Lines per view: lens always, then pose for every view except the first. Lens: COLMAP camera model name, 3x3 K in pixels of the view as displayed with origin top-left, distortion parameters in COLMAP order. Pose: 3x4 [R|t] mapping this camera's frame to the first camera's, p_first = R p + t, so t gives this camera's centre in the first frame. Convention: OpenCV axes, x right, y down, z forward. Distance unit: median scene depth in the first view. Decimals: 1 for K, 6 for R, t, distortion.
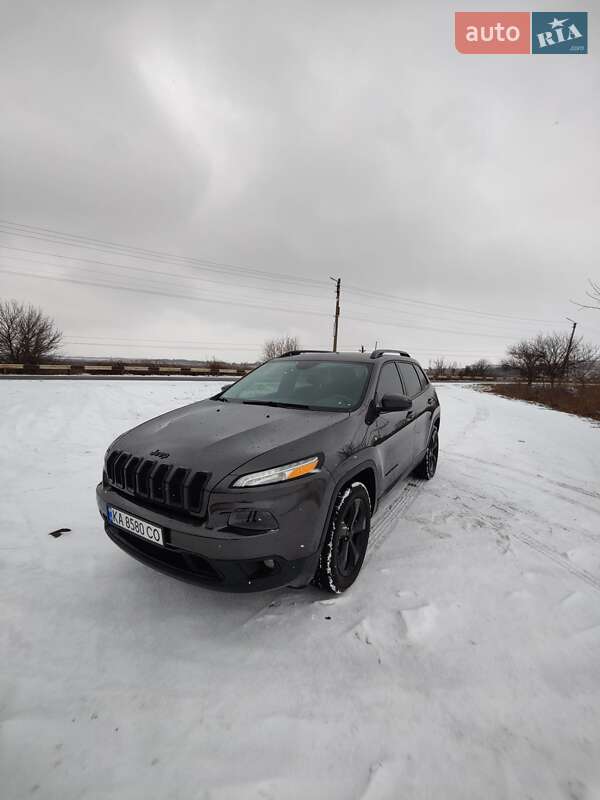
lens RADIAL K [[344.4, 0, 294.9], [0, 344.4, 399.3], [0, 0, 1]] dist [0.019905, -0.012199]
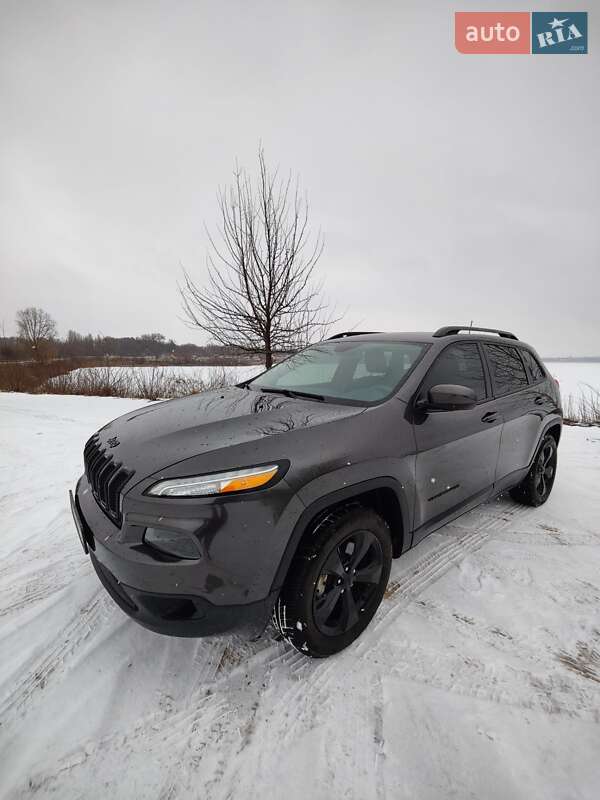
lens RADIAL K [[344.4, 0, 294.9], [0, 344.4, 399.3], [0, 0, 1]] dist [0.019905, -0.012199]
pose [[0.942554, 0.045787, -0.330902, 0.200784], [-0.039688, 0.998895, 0.025168, 0.007479], [0.331689, -0.010589, 0.943329, 0.214222]]
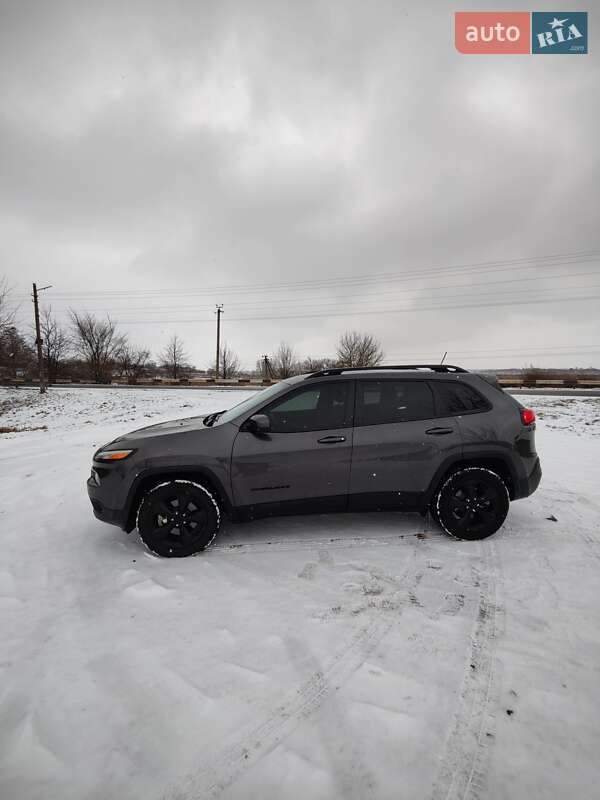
lens RADIAL K [[344.4, 0, 294.9], [0, 344.4, 399.3], [0, 0, 1]] dist [0.019905, -0.012199]
pose [[0.599678, 0.025568, -0.799833, 1.061142], [-0.051521, 0.998649, -0.006704, -0.054337], [0.798581, 0.045229, 0.600186, 0.395669]]
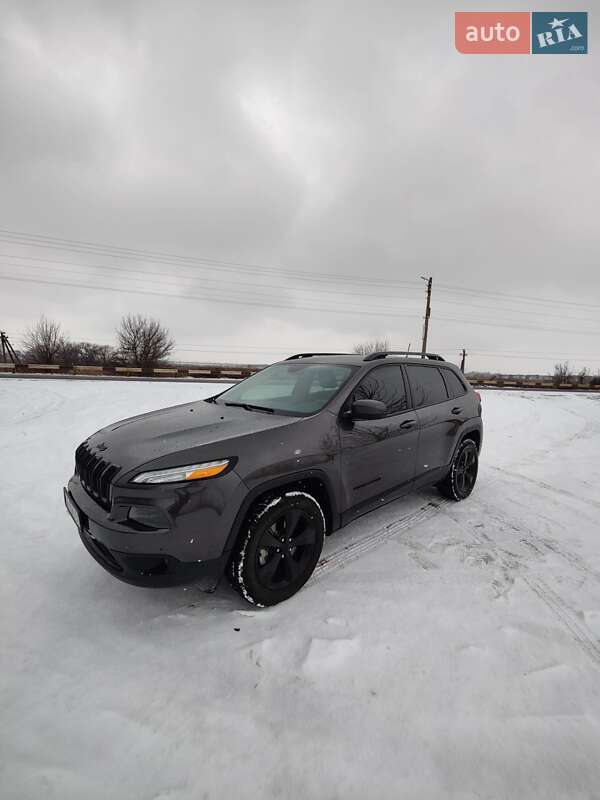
lens RADIAL K [[344.4, 0, 294.9], [0, 344.4, 399.3], [0, 0, 1]] dist [0.019905, -0.012199]
pose [[0.962370, 0.028594, -0.270232, 0.310823], [-0.032565, 0.999417, -0.010221, -0.001172], [0.269782, 0.018636, 0.962741, 0.067288]]
